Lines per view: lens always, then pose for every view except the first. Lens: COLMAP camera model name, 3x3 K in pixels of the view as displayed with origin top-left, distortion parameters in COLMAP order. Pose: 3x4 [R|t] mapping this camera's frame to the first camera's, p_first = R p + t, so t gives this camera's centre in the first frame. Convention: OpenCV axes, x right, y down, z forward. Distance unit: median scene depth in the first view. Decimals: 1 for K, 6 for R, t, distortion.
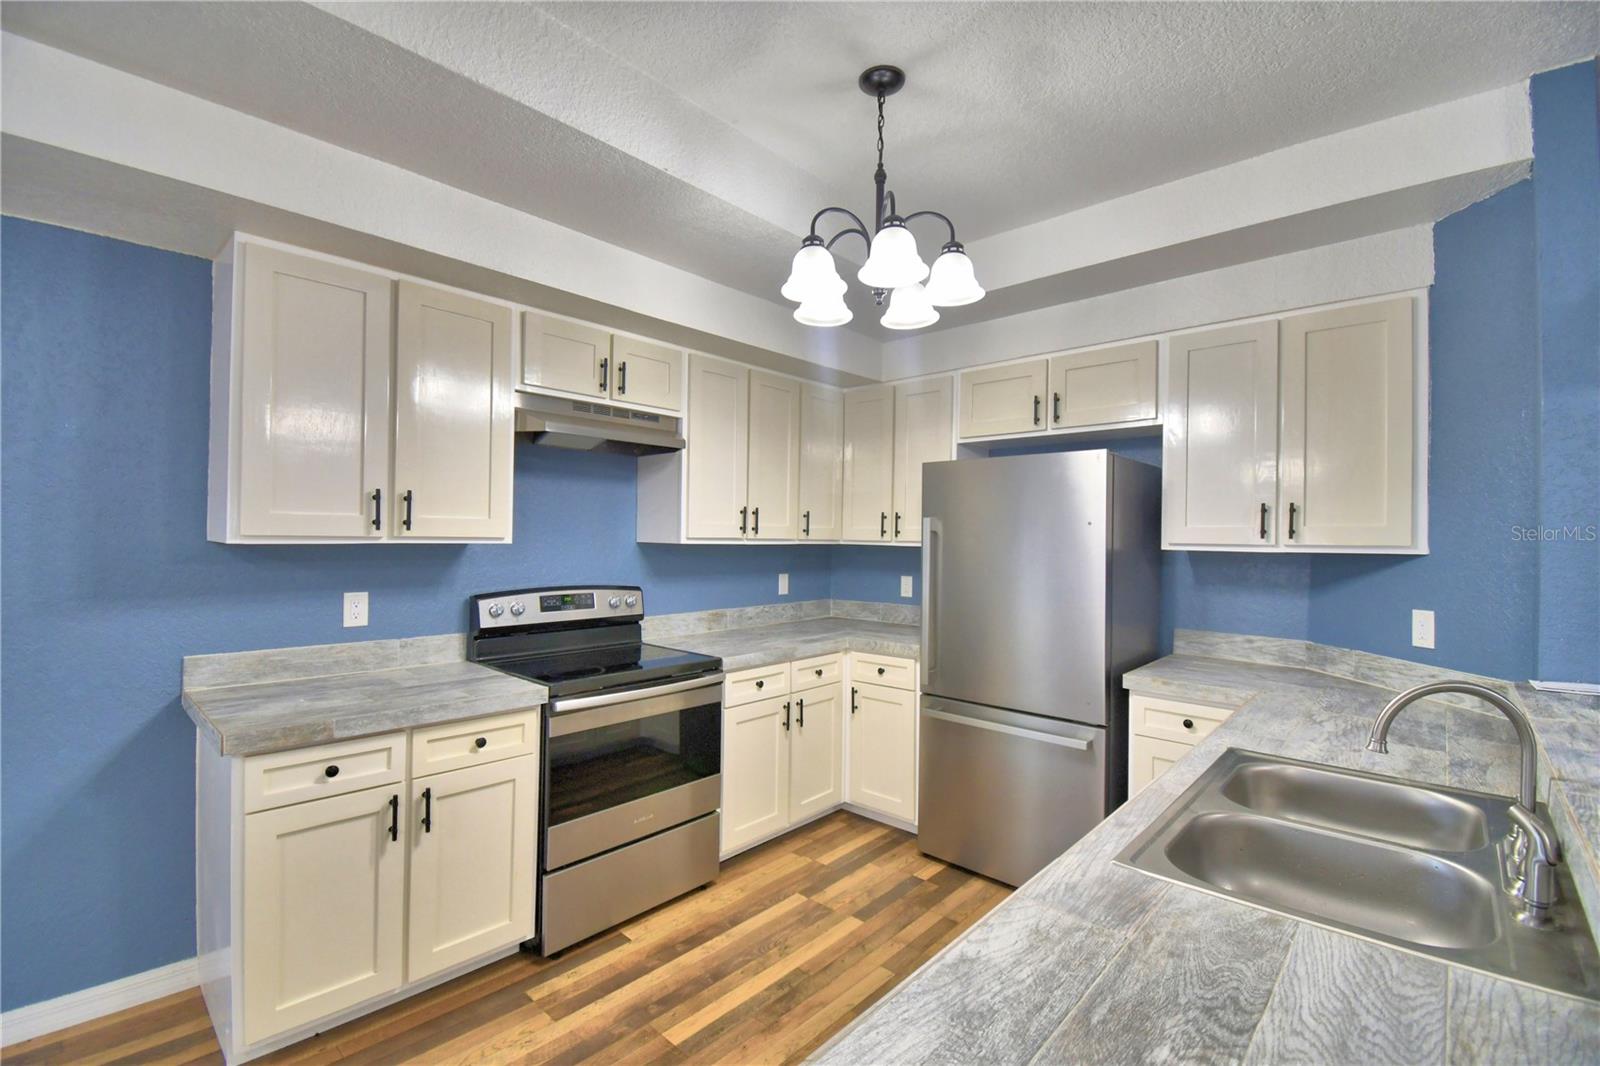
lens RADIAL K [[697.0, 0, 800.0], [0, 697.0, 533.0], [0, 0, 1]] dist [0.010408, -0.019096]
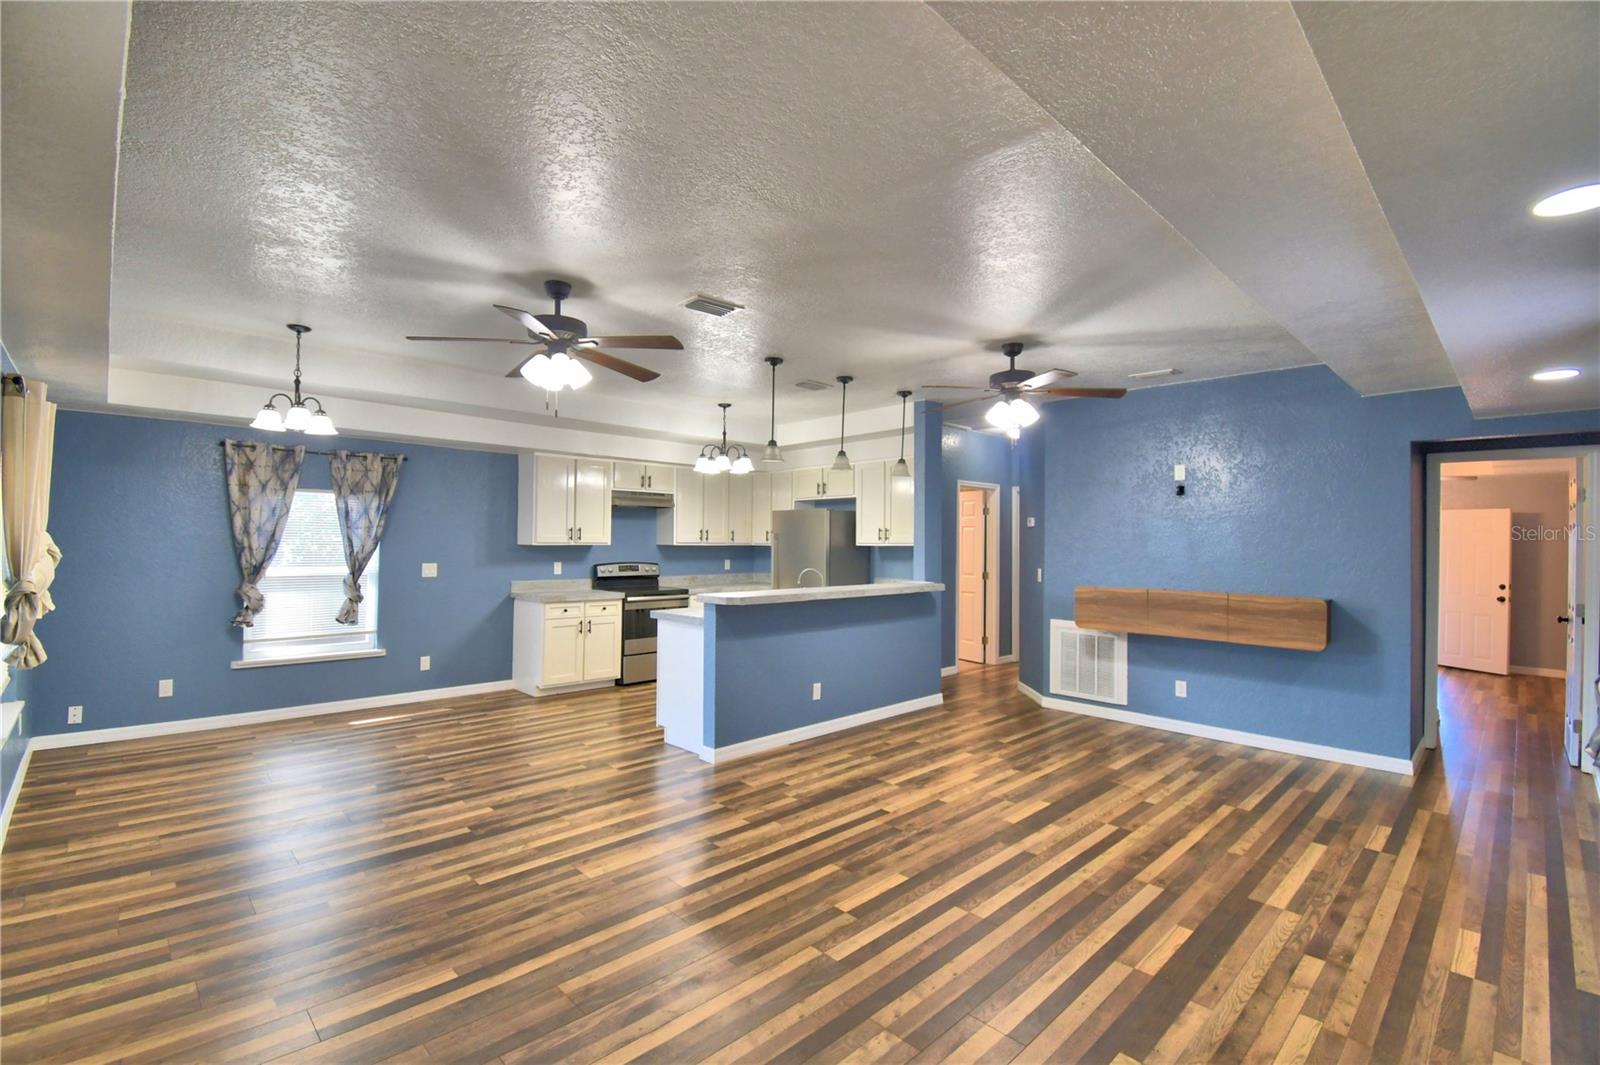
lens RADIAL K [[725.8, 0, 805.5], [0, 725.8, 522.6], [0, 0, 1]] dist [0.015920, -0.022053]
pose [[0.998708, -0.010428, -0.049727, 0.497578], [0.009255, 0.999675, -0.023769, 0.002065], [0.049959, 0.023278, 0.998480, -1.814453]]
